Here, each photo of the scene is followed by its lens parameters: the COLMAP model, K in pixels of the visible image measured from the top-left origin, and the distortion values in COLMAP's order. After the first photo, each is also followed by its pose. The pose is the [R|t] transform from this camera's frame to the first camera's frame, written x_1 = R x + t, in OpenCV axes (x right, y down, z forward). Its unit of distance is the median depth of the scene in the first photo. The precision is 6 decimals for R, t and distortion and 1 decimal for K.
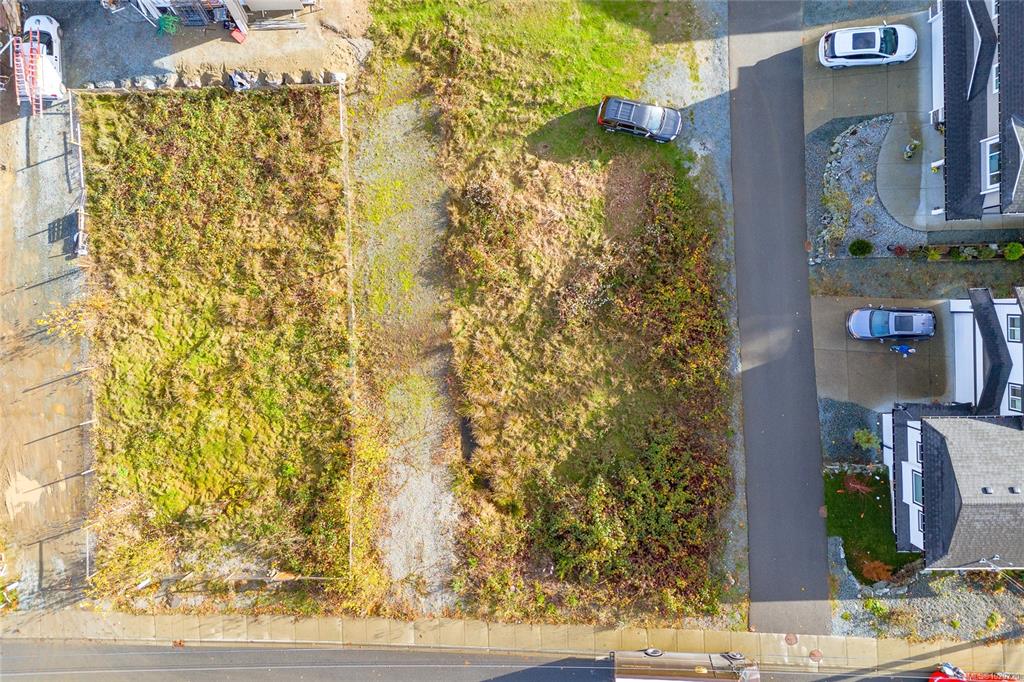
lens RADIAL K [[755.1, 0, 477.0], [0, 755.1, 315.7], [0, 0, 1]] dist [0.070783, -0.068538]
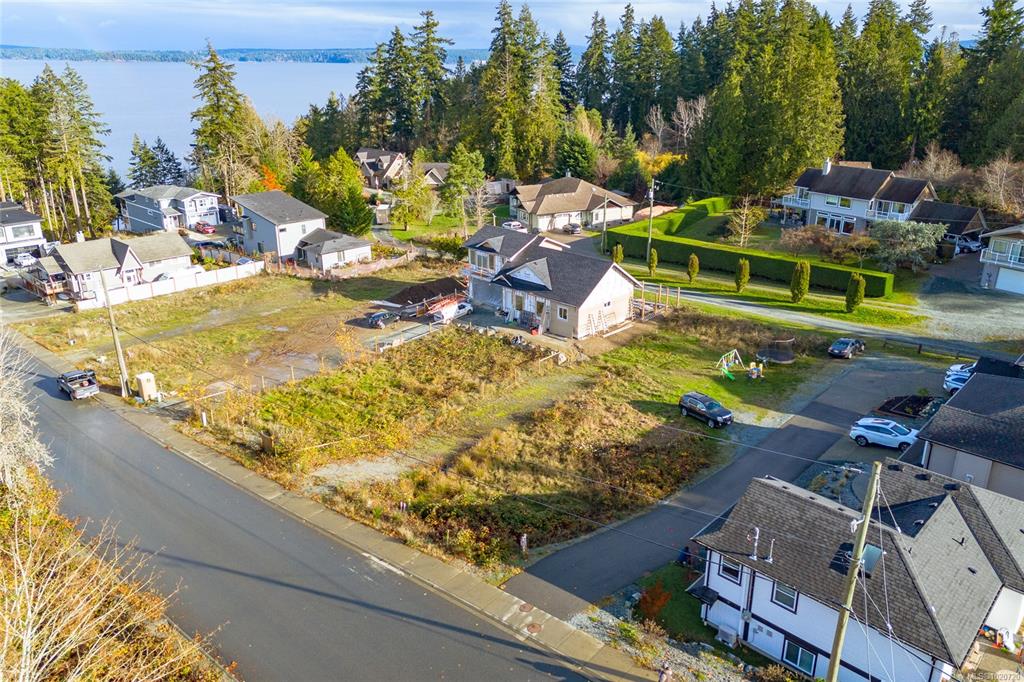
lens RADIAL K [[755.1, 0, 514.3], [0, 755.1, 324.9], [0, 0, 1]] dist [0.070783, -0.068538]
pose [[0.713286, 0.250413, -0.654611, 0.803345], [-0.700273, 0.215980, -0.680420, 0.860905], [-0.029003, 0.943740, 0.329413, 0.397411]]
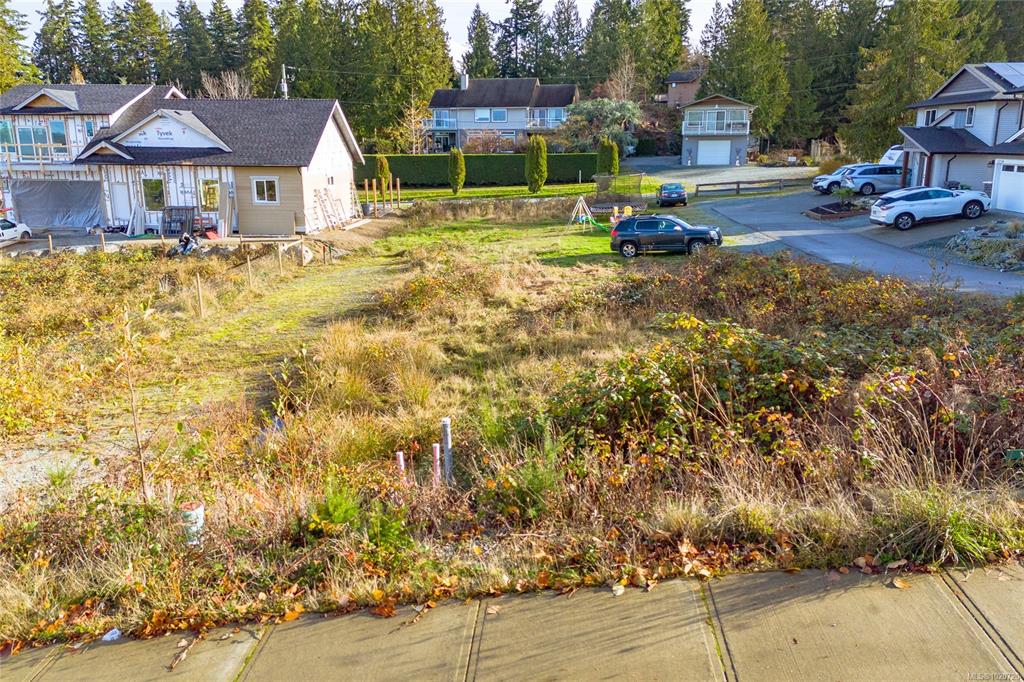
lens RADIAL K [[755.1, 0, 520.8], [0, 755.1, 310.3], [0, 0, 1]] dist [0.070783, -0.068538]
pose [[0.995952, 0.029724, -0.084830, 0.128208], [-0.089062, 0.198761, -0.975993, 0.492378], [-0.012150, 0.979597, 0.200603, 0.894500]]
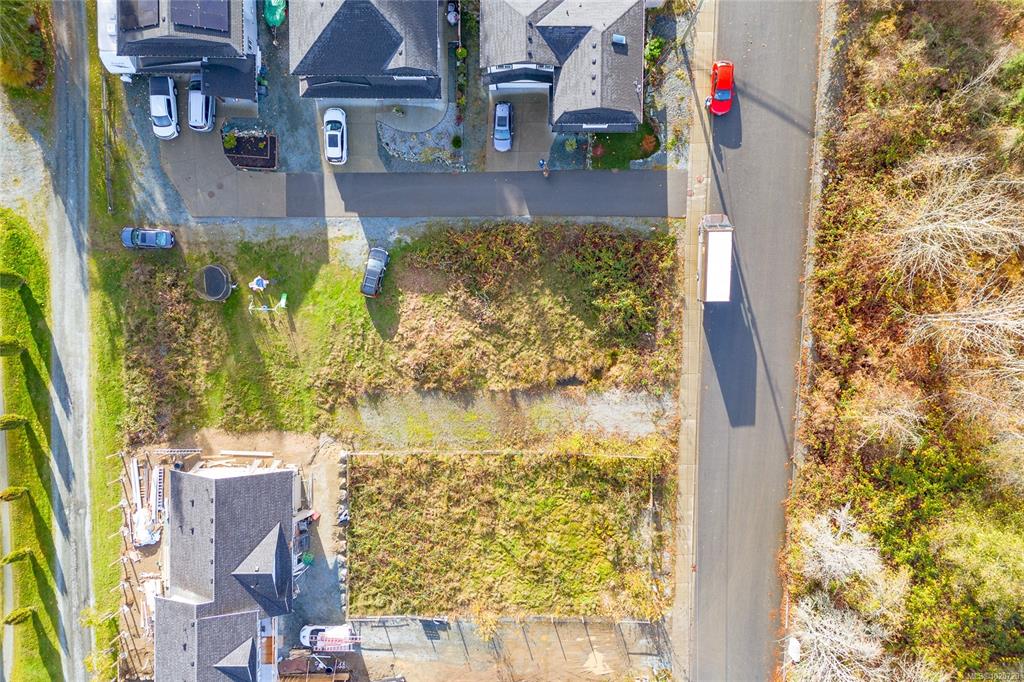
lens RADIAL K [[755.1, 0, 520.5], [0, 755.1, 336.7], [0, 0, 1]] dist [0.070783, -0.068538]
pose [[0.030729, -0.999523, -0.003035, 0.086195], [0.999072, 0.030807, -0.030095, 0.105205], [0.030174, -0.002108, 0.999542, -0.602081]]
